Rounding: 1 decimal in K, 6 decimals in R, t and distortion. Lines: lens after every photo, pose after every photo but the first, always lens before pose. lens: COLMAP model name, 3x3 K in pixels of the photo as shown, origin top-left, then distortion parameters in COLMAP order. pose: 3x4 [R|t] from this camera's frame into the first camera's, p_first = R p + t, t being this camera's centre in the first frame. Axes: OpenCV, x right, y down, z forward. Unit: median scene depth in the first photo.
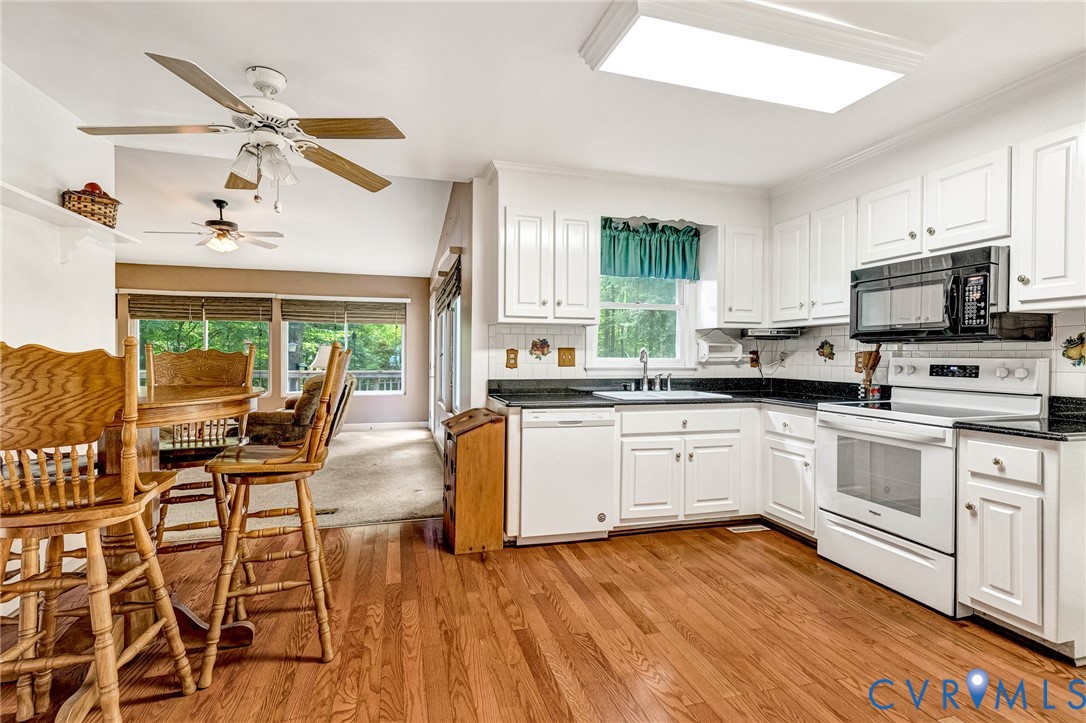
lens RADIAL K [[518.0, 0, 540.7], [0, 518.0, 368.3], [0, 0, 1]] dist [0.010565, 0.000360]
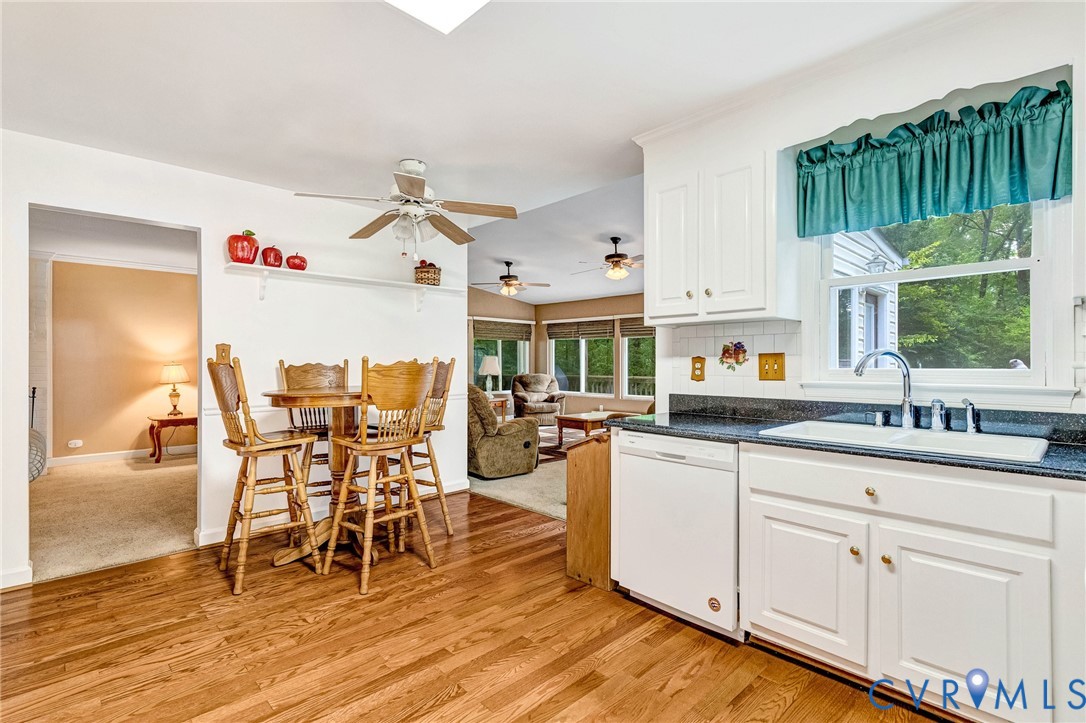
lens RADIAL K [[518.0, 0, 540.7], [0, 518.0, 368.3], [0, 0, 1]] dist [0.010565, 0.000360]
pose [[0.462825, 0.002591, -0.886446, 0.592682], [-0.017951, 0.999818, -0.006450, -0.010821], [0.886268, 0.018897, 0.462787, 0.464322]]
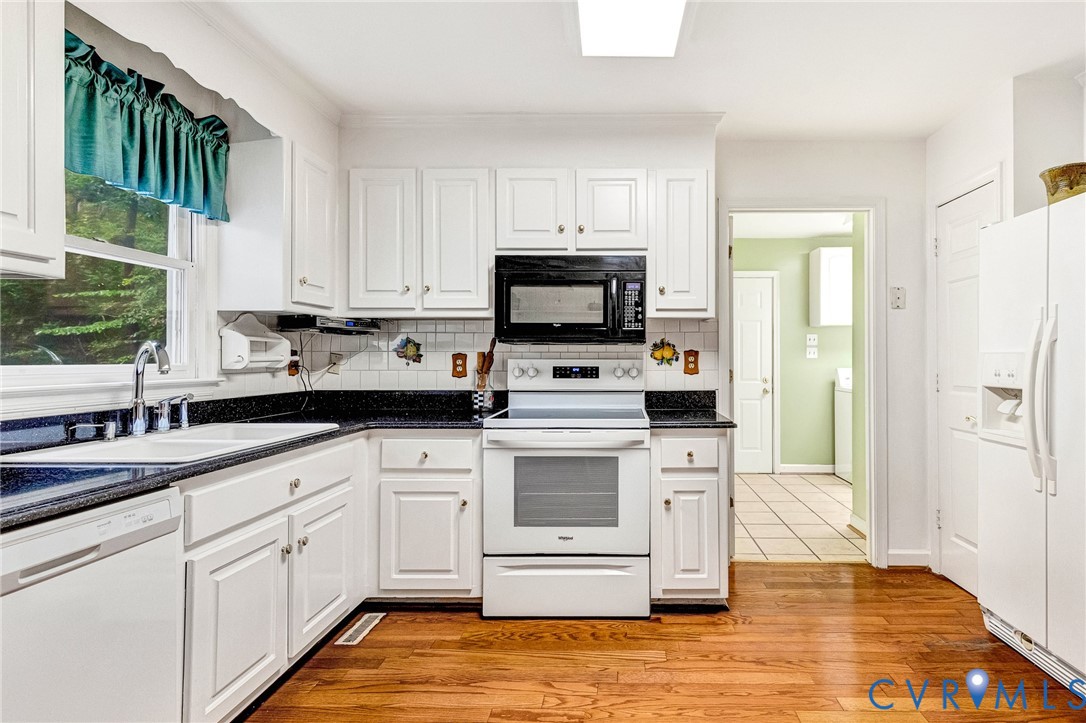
lens RADIAL K [[551.4, 0, 543.3], [0, 551.4, 357.6], [0, 0, 1]] dist [0.005338, 0.000265]
pose [[0.277663, -0.002546, 0.960675, -0.197219], [0.025784, 0.999656, -0.004803, -0.015718], [-0.960332, 0.026104, 0.277633, 0.601210]]
